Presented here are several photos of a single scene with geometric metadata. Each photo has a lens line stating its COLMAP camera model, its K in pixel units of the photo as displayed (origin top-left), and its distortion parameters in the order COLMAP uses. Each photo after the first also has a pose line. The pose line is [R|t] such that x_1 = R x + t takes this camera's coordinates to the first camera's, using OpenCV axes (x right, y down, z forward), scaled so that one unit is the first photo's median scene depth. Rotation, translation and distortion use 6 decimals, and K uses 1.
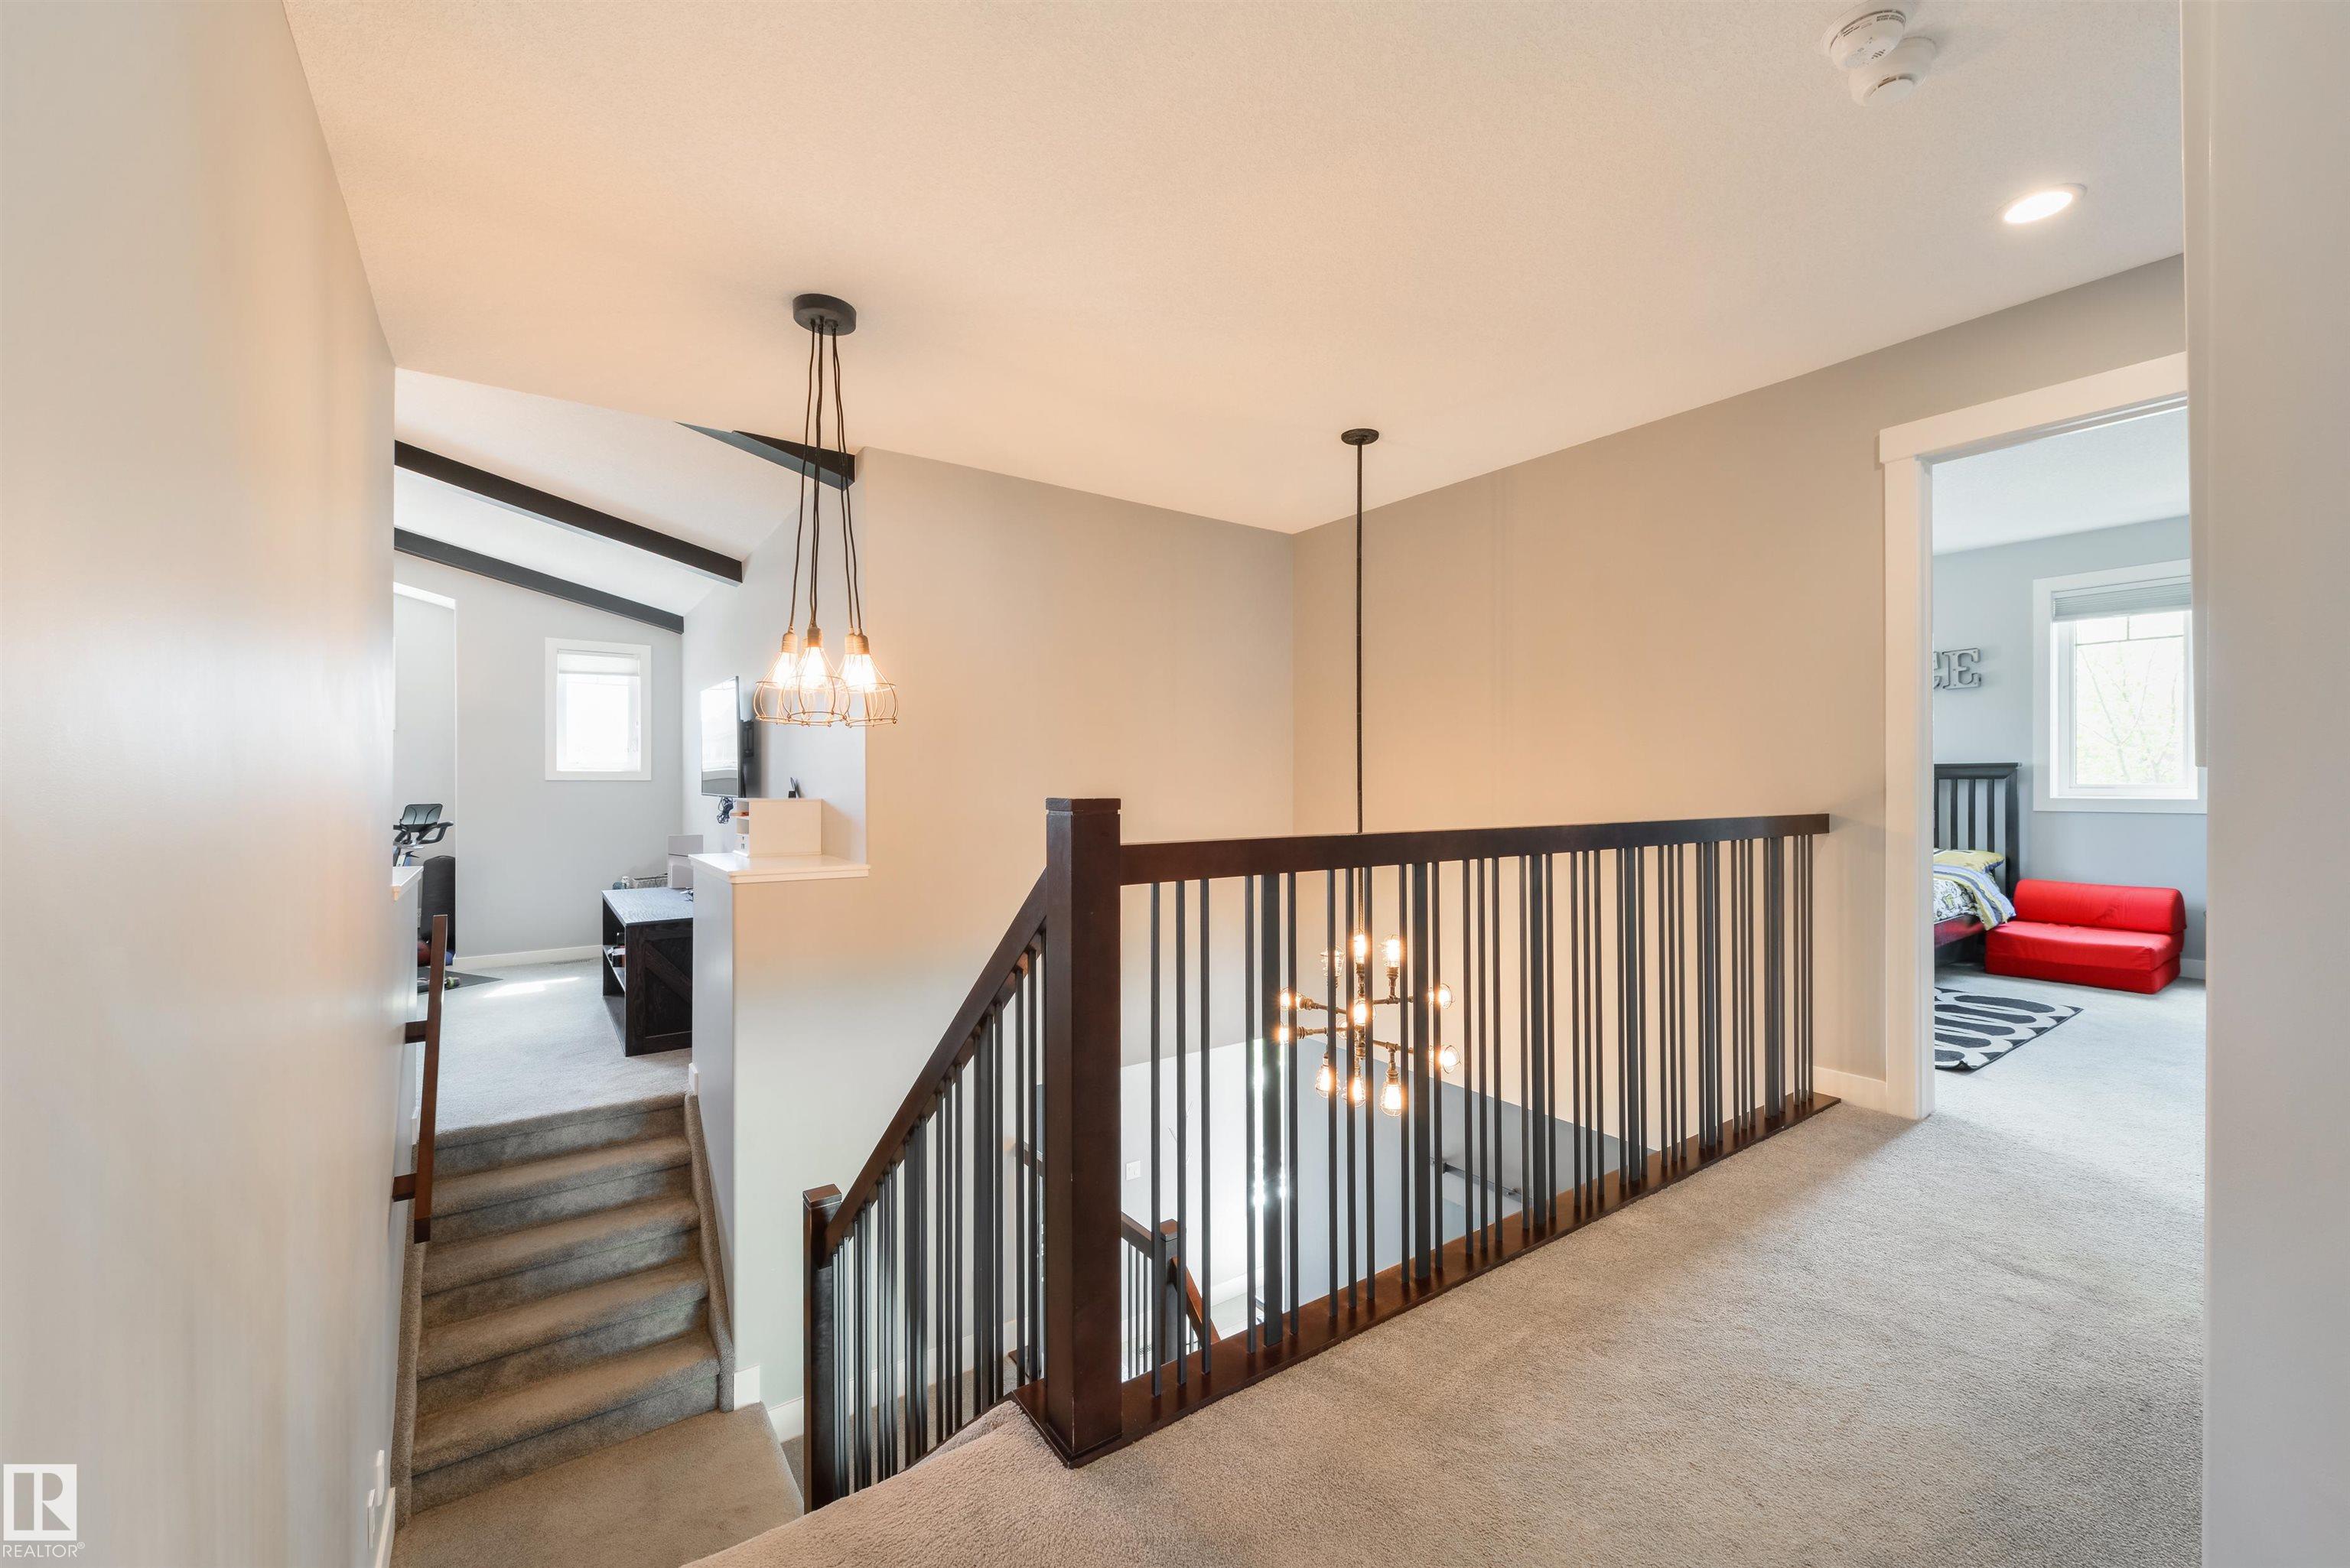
lens RADIAL K [[921.6, 0, 1188.3], [0, 921.6, 780.6], [0, 0, 1]] dist [0.005496, -0.001267]
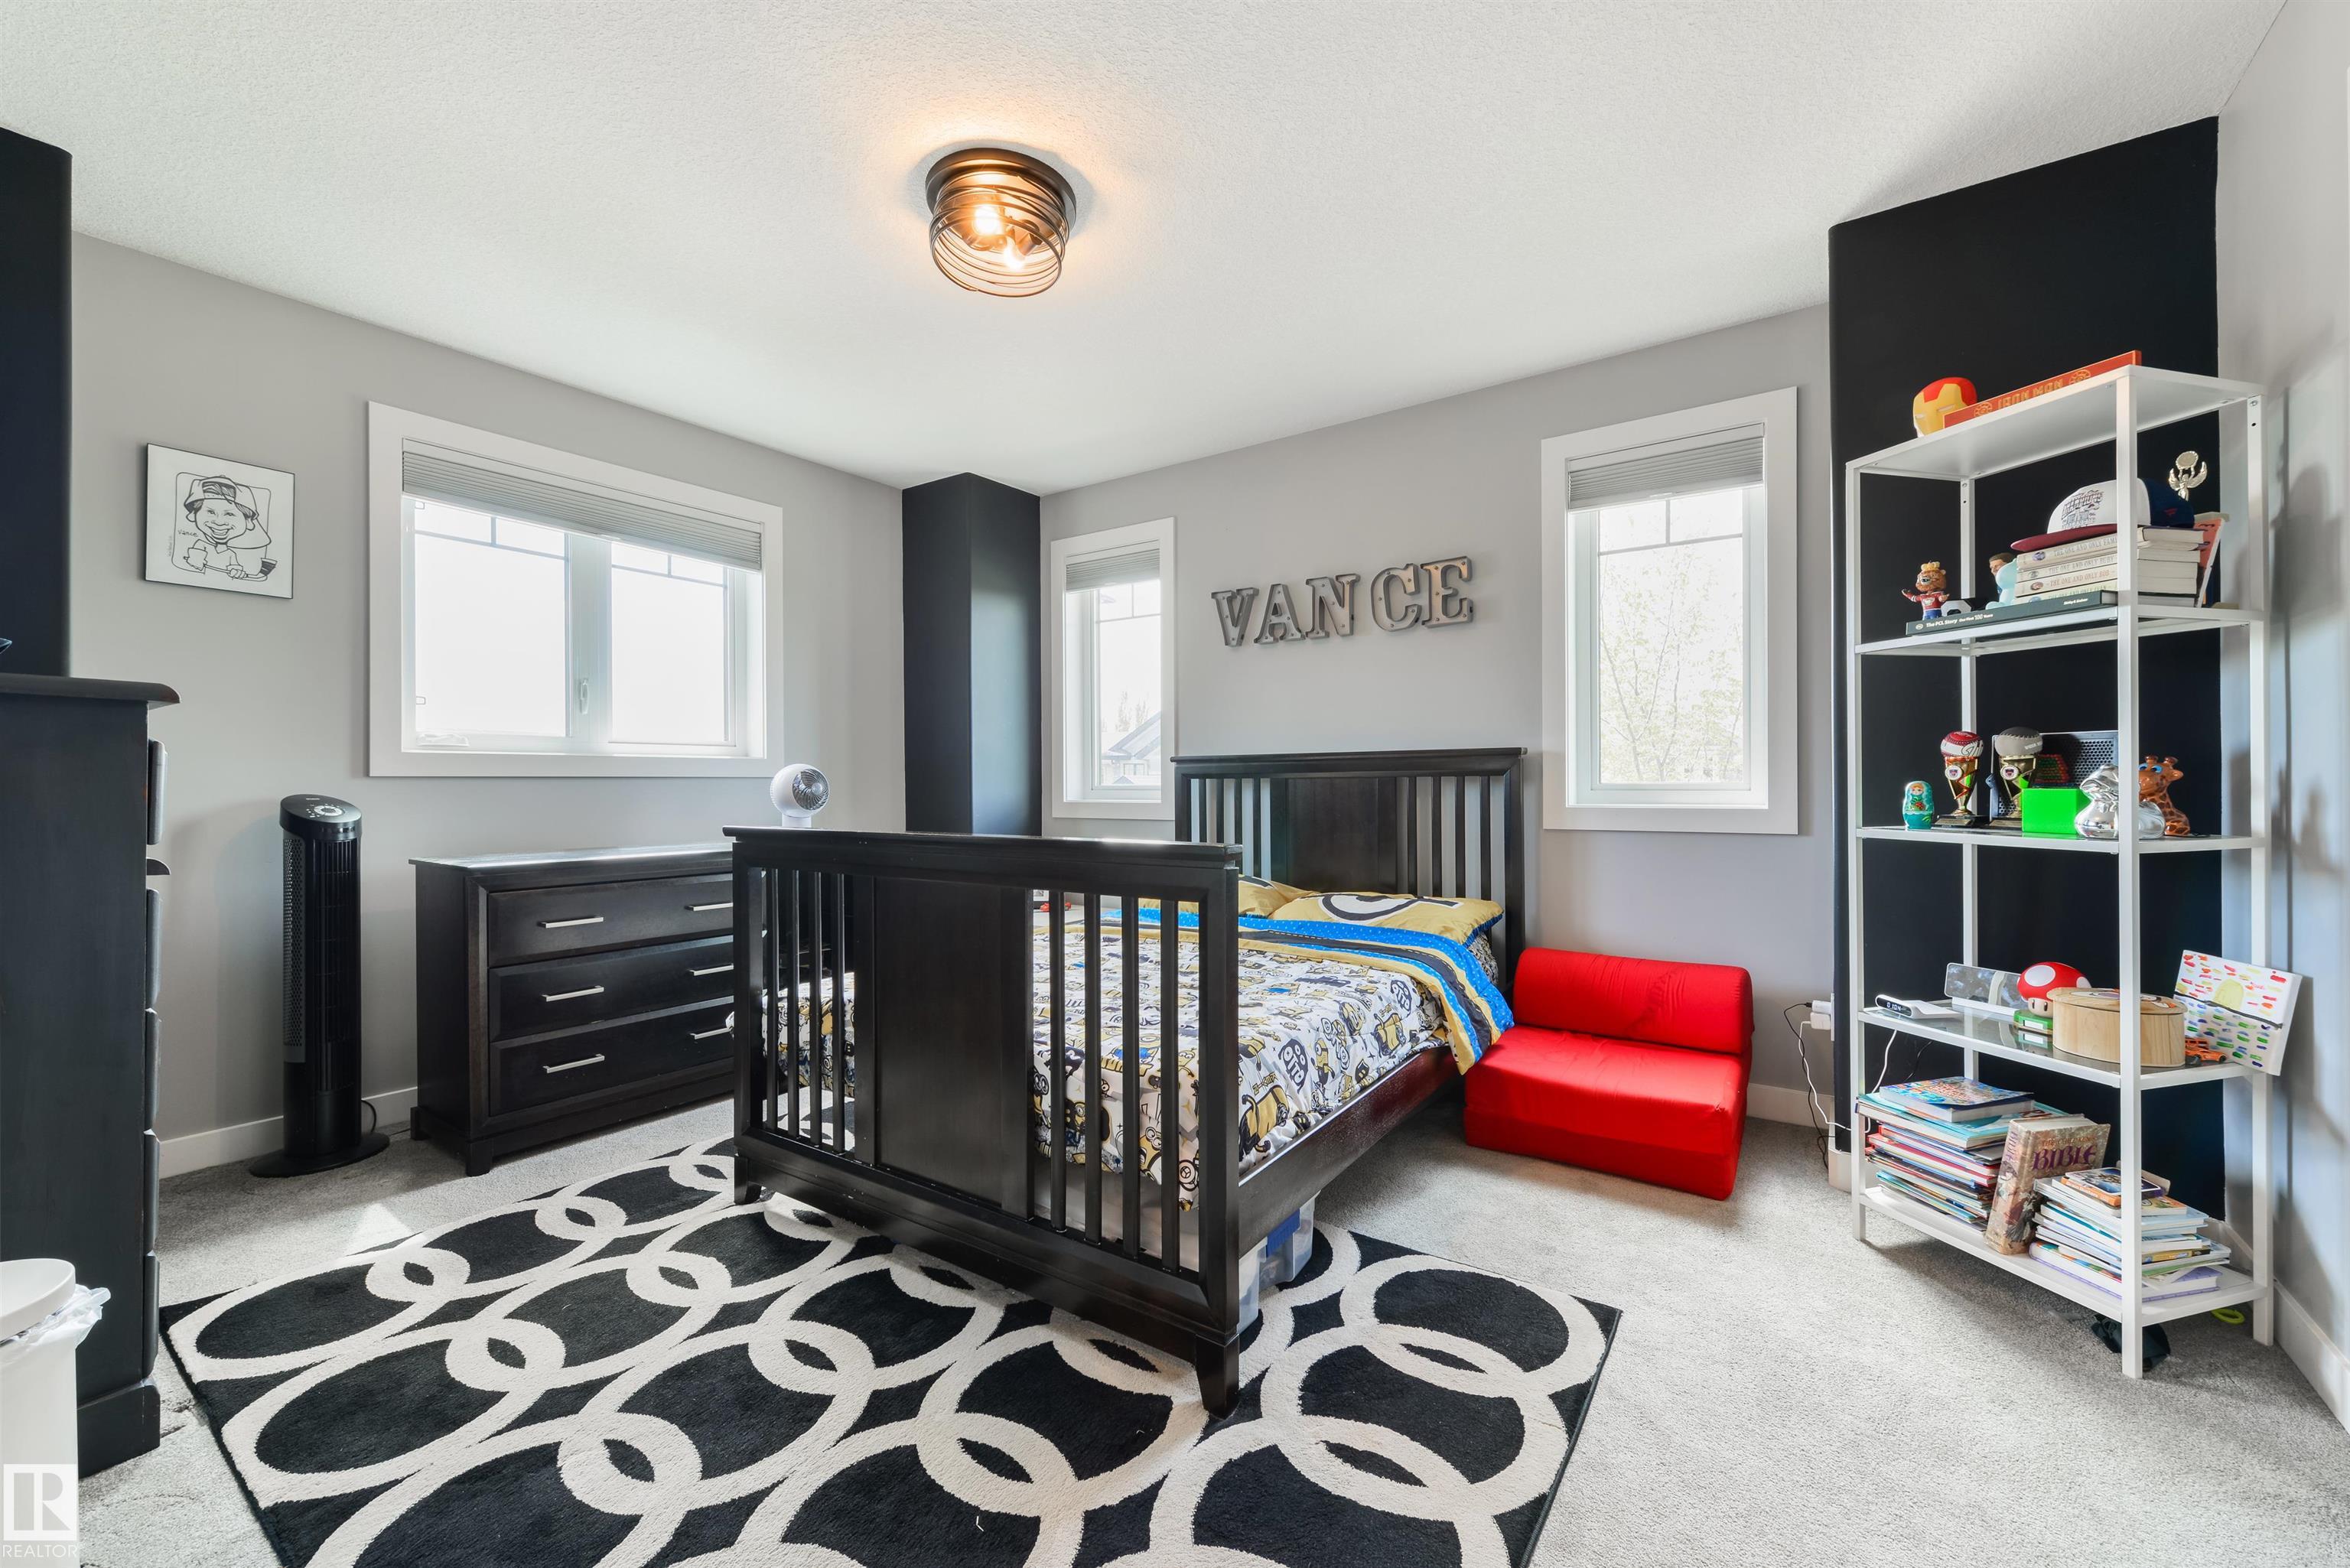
lens RADIAL K [[921.6, 0, 1169.3], [0, 921.6, 790.8], [0, 0, 1]] dist [0.005496, -0.001267]
pose [[0.945382, -0.005712, 0.325914, 0.498863], [0.005652, 0.999983, 0.001128, 0.005794], [-0.325915, 0.000776, 0.945399, 0.523724]]
